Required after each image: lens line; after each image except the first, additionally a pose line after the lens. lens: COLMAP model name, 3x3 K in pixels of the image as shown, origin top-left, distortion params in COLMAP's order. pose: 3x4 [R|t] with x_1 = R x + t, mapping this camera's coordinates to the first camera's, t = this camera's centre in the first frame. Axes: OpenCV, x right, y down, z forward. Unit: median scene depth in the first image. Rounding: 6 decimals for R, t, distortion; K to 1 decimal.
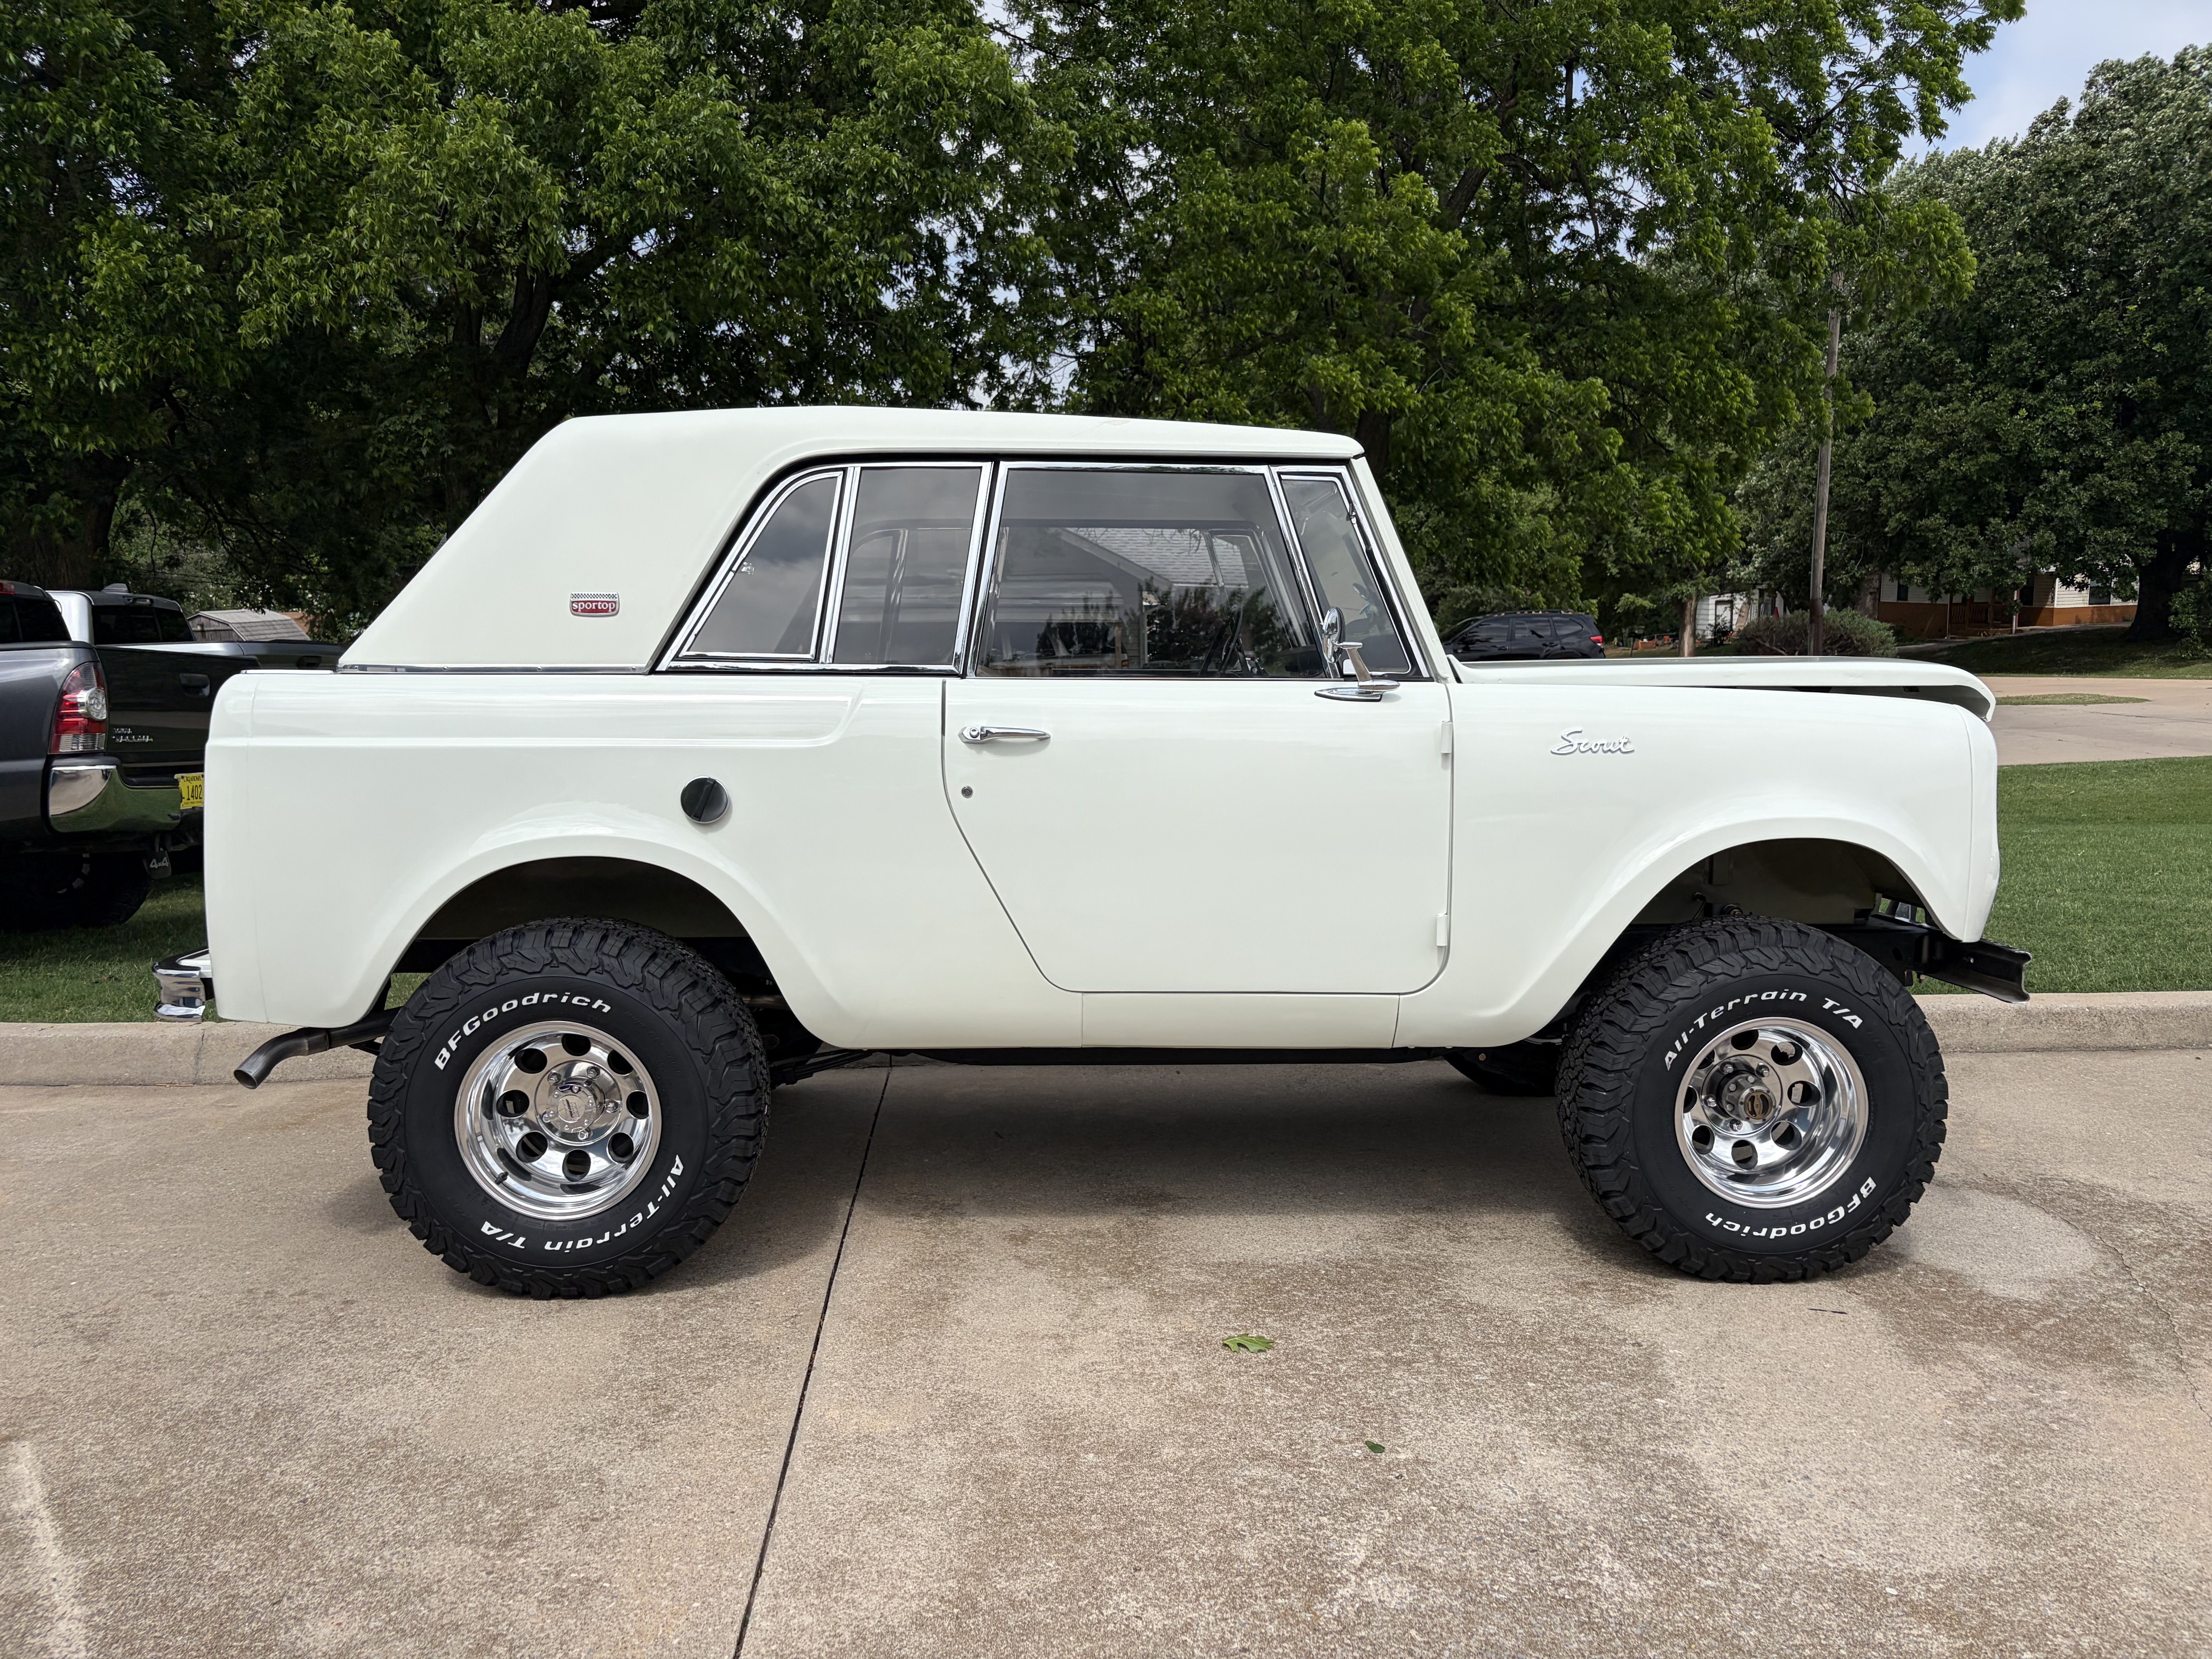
lens RADIAL K [[1697.5, 0, 1100.8], [0, 1697.5, 753.6], [0, 0, 1]] dist [0.005410, 0.008867]
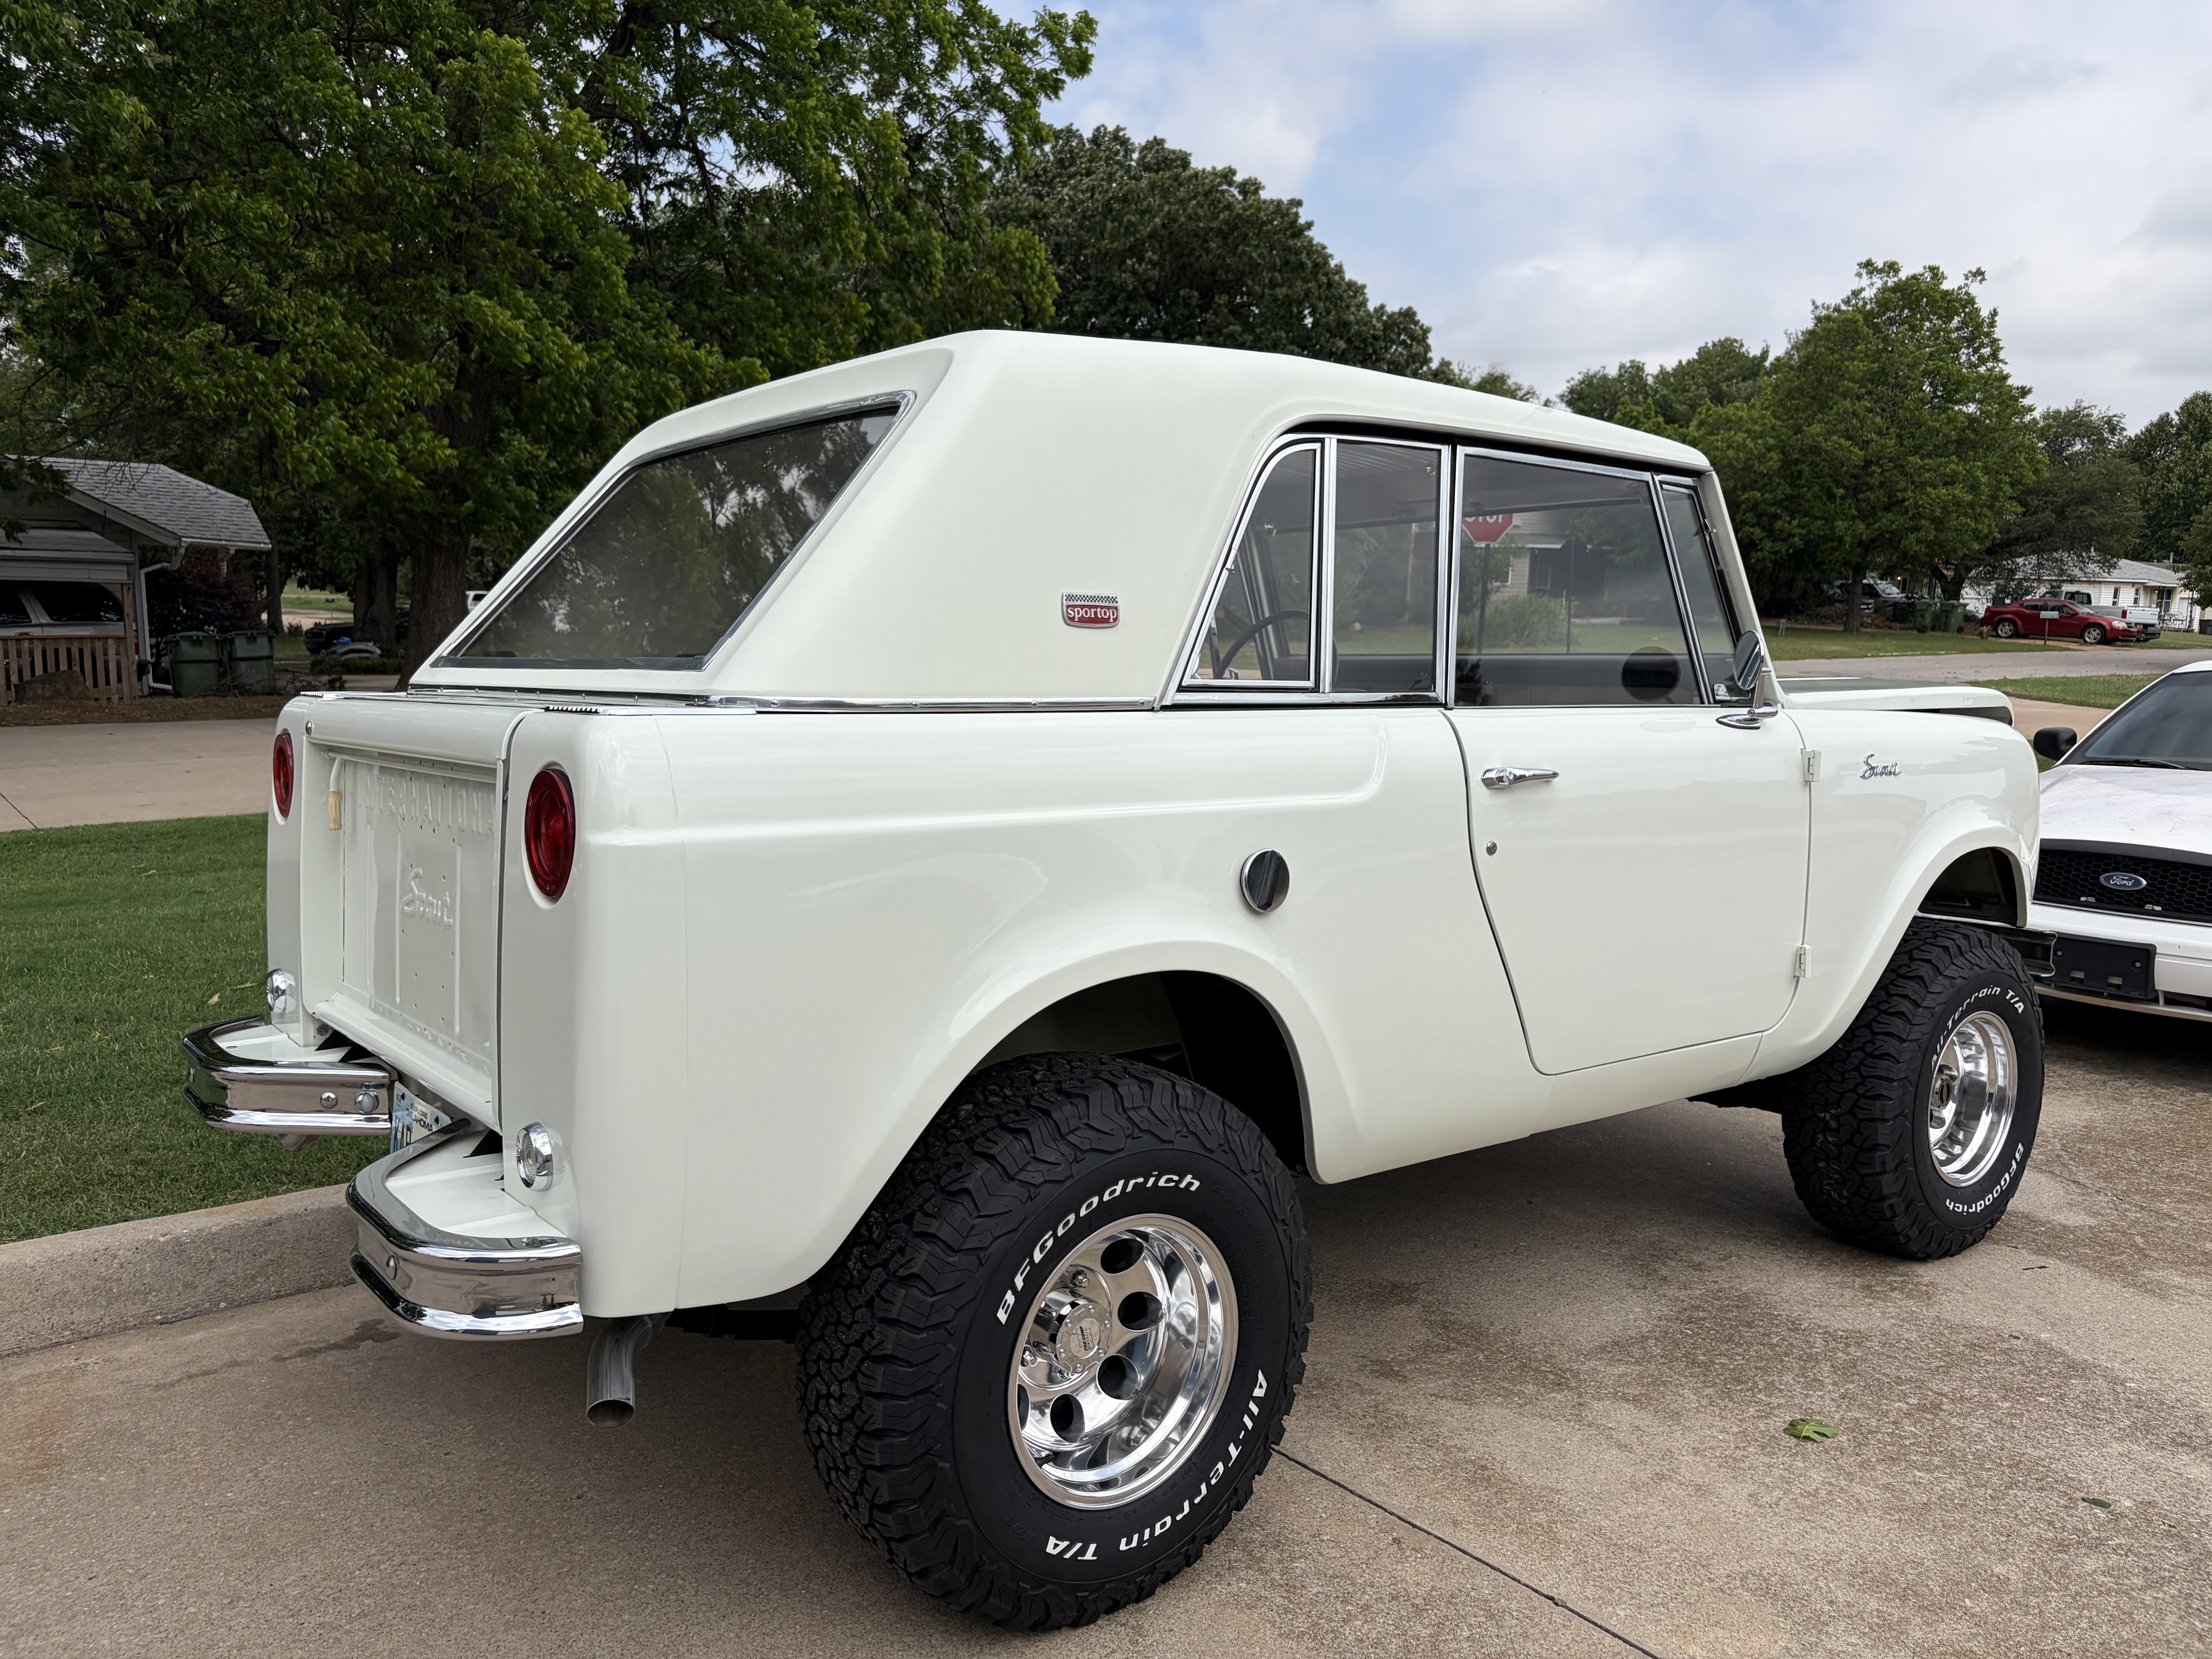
lens RADIAL K [[1689.7, 0, 1106.4], [0, 1689.7, 774.6], [0, 0, 1]] dist [0.061400, -0.066789]
pose [[0.812631, -0.031924, 0.581903, -0.702294], [0.016881, 0.999369, 0.031252, -0.041696], [-0.582534, -0.015573, 0.812657, 0.437204]]
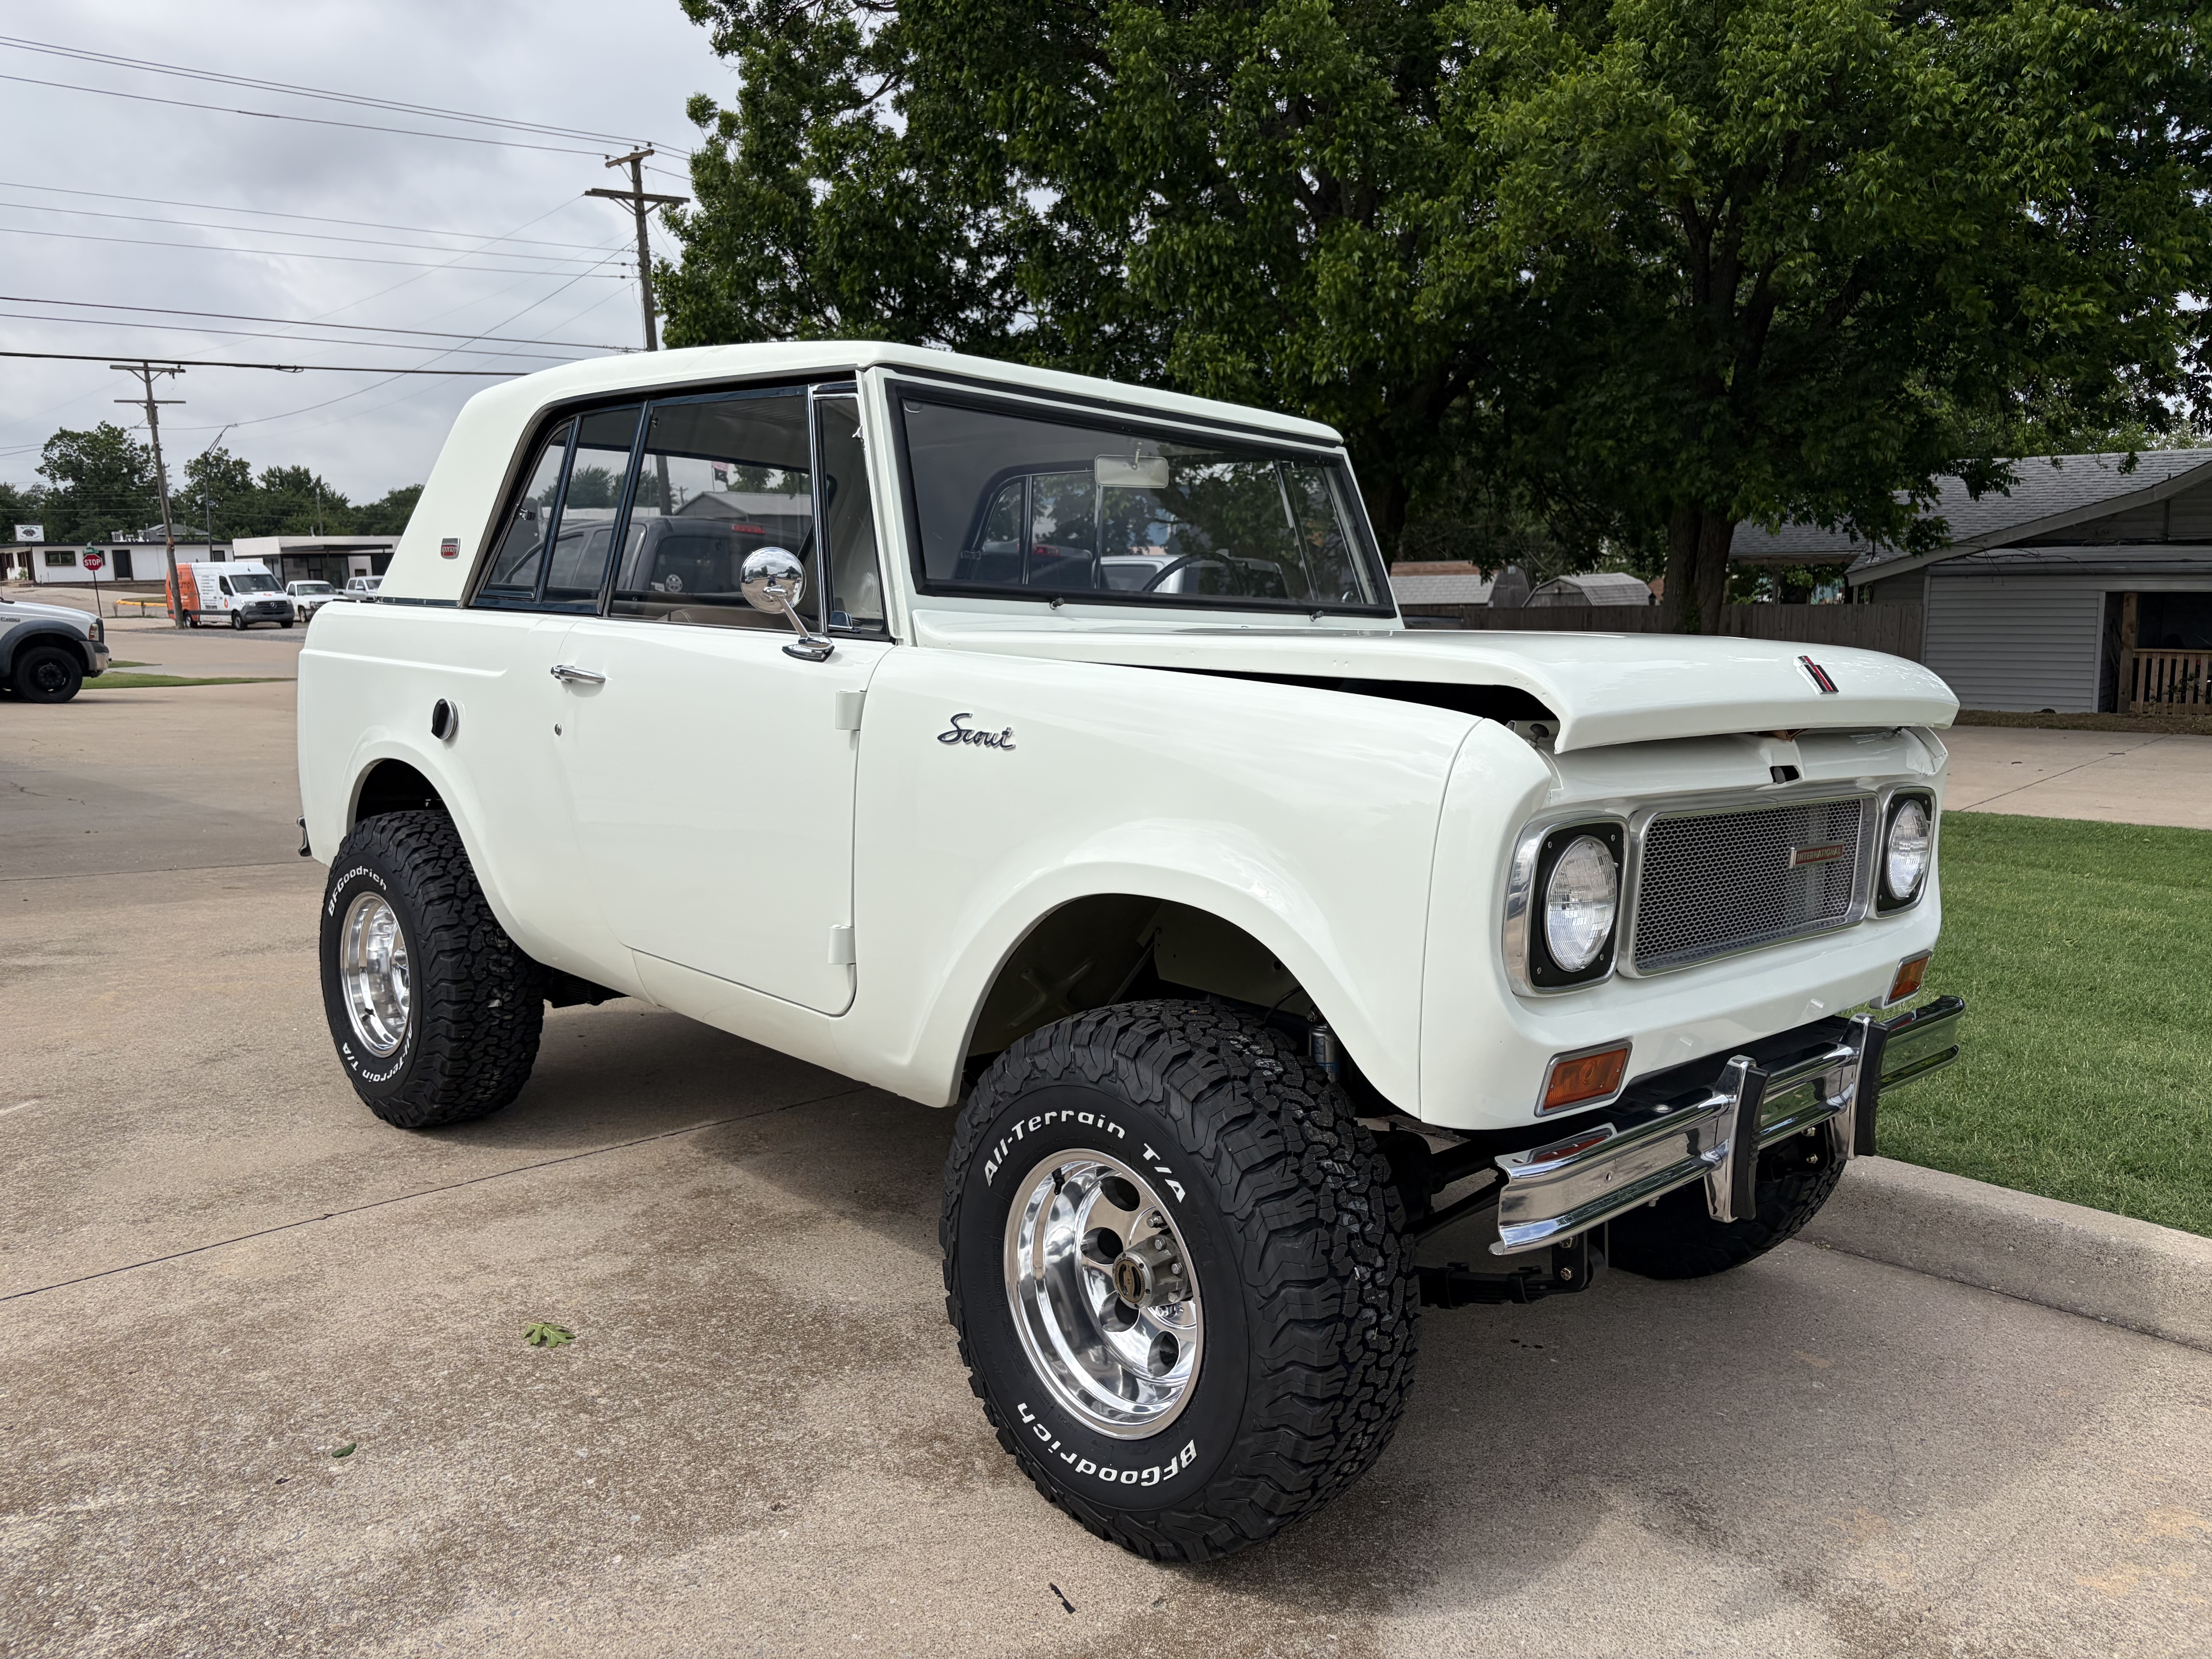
lens RADIAL K [[1689.7, 0, 1106.4], [0, 1689.7, 774.6], [0, 0, 1]] dist [0.061400, -0.066789]
pose [[0.676726, 0.097552, -0.729744, 0.881691], [-0.075771, 0.995148, 0.062765, -0.038285], [0.732326, 0.012819, 0.680834, 0.541297]]
